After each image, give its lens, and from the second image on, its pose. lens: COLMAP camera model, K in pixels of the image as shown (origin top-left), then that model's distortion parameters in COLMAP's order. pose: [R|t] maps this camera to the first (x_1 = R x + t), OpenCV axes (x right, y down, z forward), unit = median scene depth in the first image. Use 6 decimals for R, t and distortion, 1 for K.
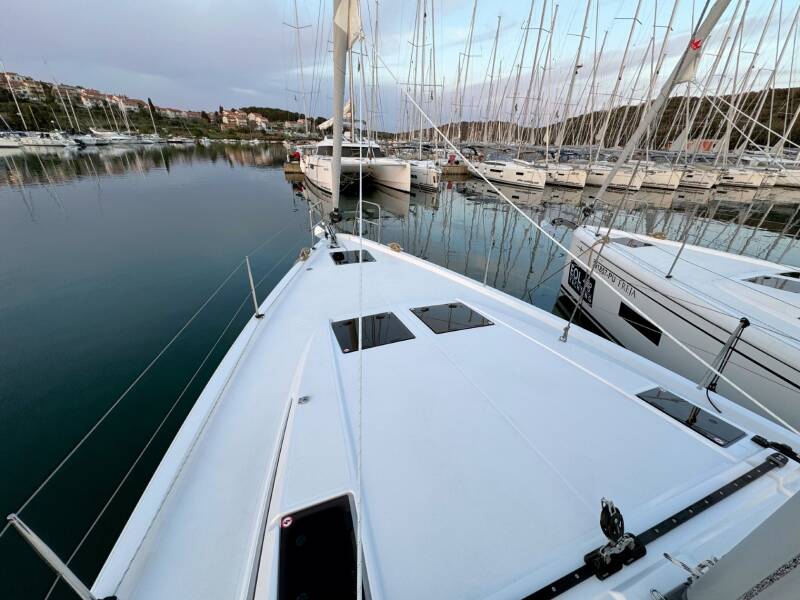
lens RADIAL K [[321.4, 0, 399.1], [0, 321.4, 299.1], [0, 0, 1]] dist [-0.001624, -0.000289]
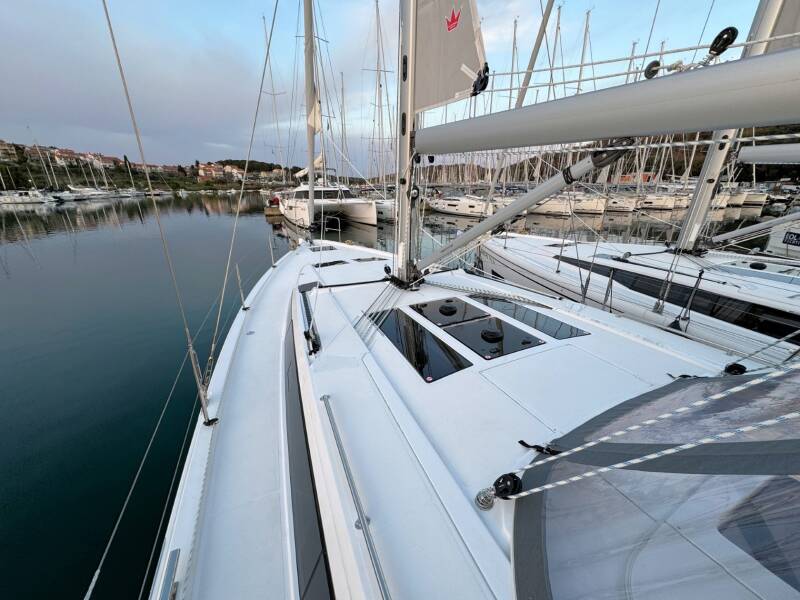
lens RADIAL K [[321.4, 0, 400.2], [0, 321.4, 299.5], [0, 0, 1]] dist [-0.001624, -0.000289]
pose [[0.995952, -0.063481, 0.063635, 0.005659], [0.070327, 0.991234, -0.111845, 0.015091], [-0.055977, 0.115867, 0.991686, -0.027908]]
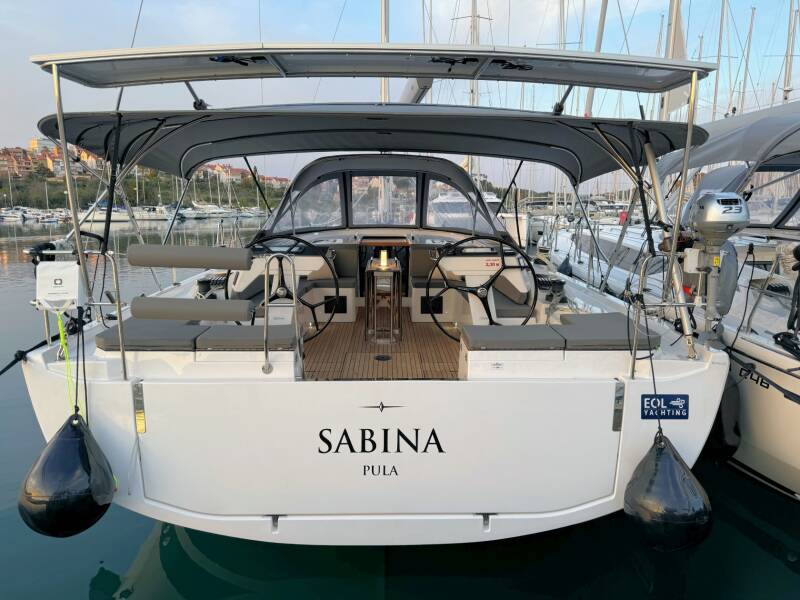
lens RADIAL K [[575.0, 0, 400.9], [0, 575.0, 306.0], [0, 0, 1]] dist [-0.006700, -0.008038]
pose [[0.941848, 0.026927, -0.334959, 0.045994], [-0.123305, 0.954947, -0.269947, 0.051162], [0.312600, 0.295551, 0.902735, -0.079897]]
